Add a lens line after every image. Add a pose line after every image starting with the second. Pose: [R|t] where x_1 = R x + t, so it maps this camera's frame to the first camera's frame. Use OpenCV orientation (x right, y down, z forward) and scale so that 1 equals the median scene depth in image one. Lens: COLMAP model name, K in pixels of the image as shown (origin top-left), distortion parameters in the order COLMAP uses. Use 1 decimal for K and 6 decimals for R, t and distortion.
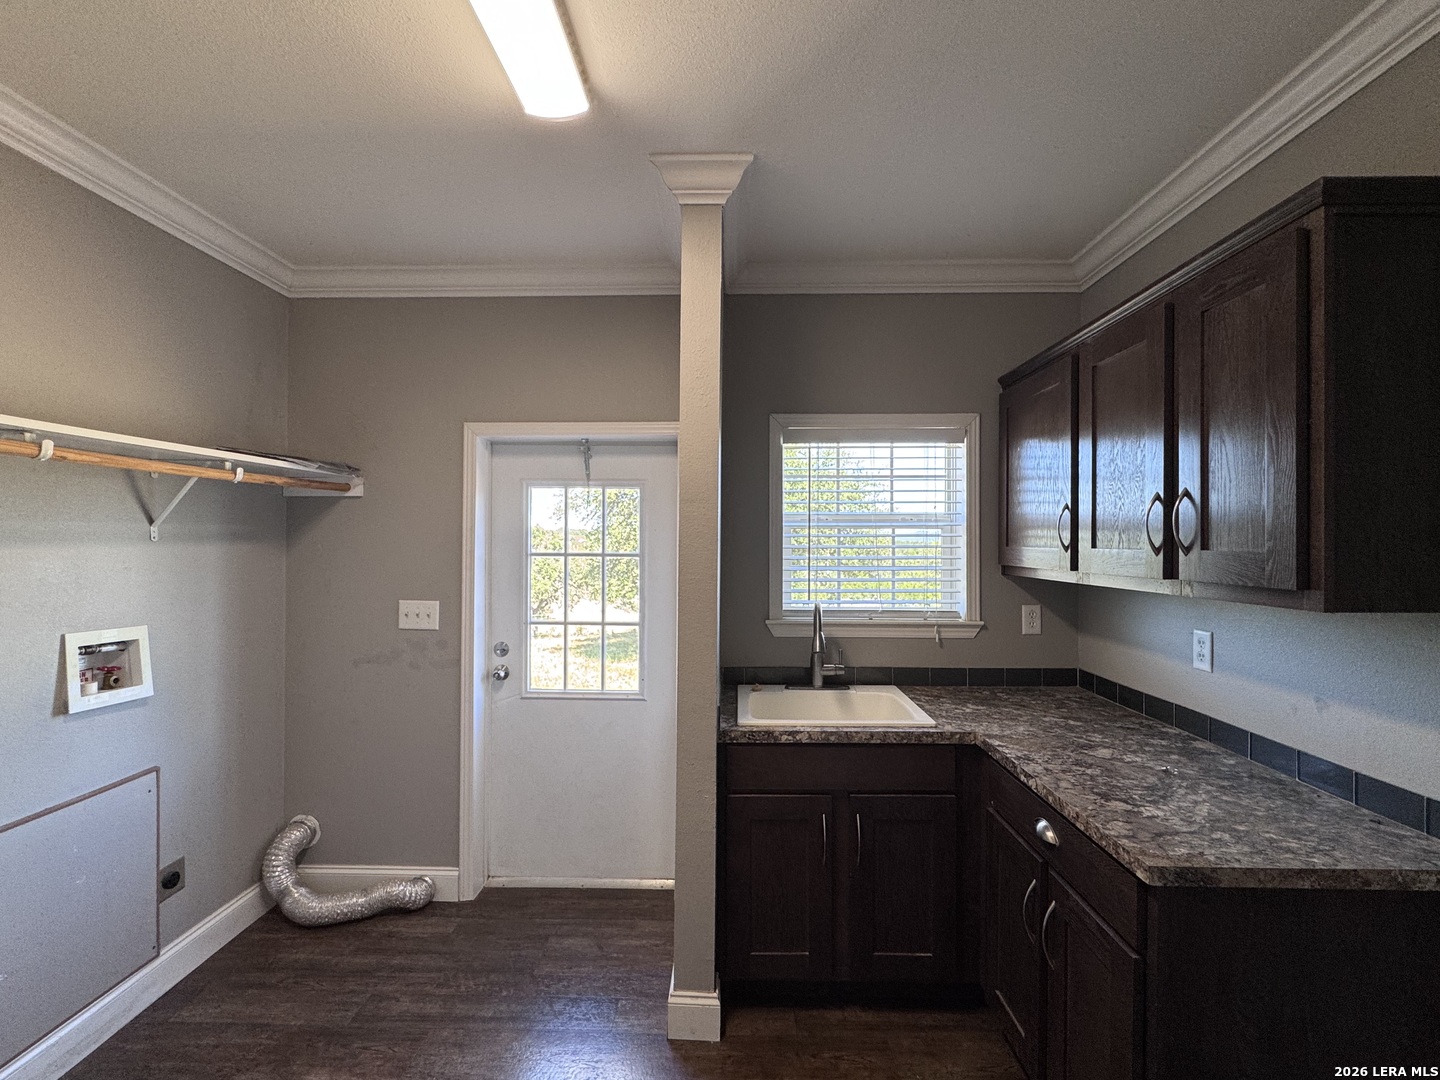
lens RADIAL K [[649.8, 0, 717.5], [0, 649.8, 539.6], [0, 0, 1]] dist [-0.004520, -0.000097]
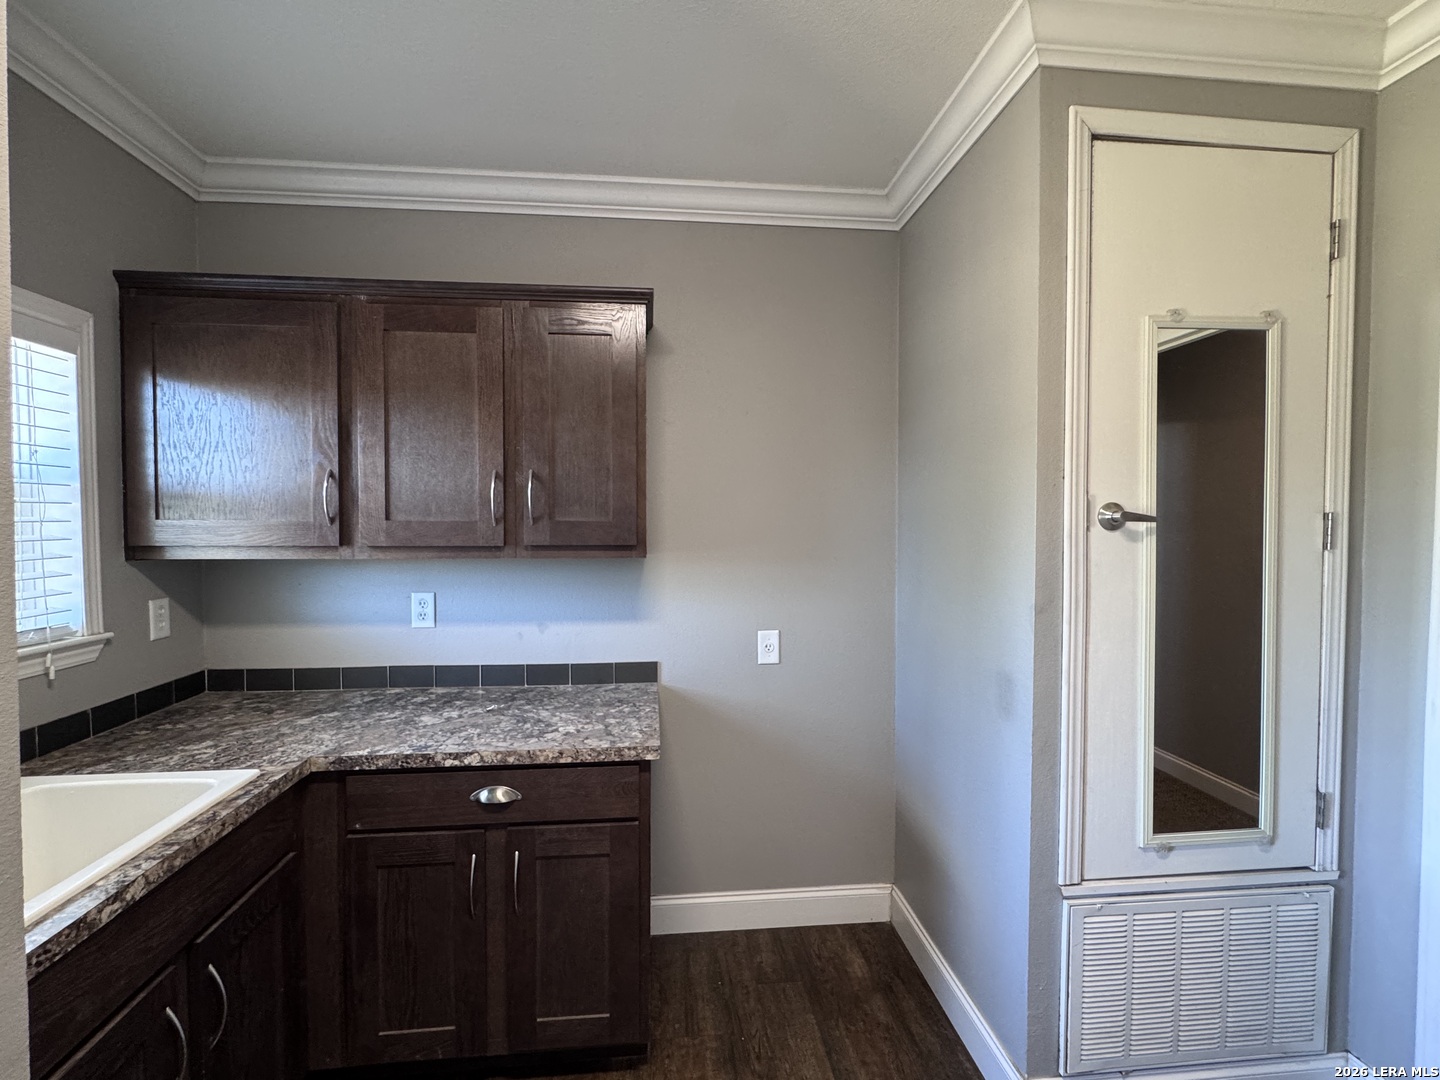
lens RADIAL K [[649.8, 0, 716.2], [0, 649.8, 540.1], [0, 0, 1]] dist [-0.004520, -0.000097]
pose [[-0.117846, -0.030792, 0.992554, -0.471063], [-0.005053, 0.999525, 0.030408, 0.012270], [-0.993019, -0.001431, -0.117945, 0.681597]]
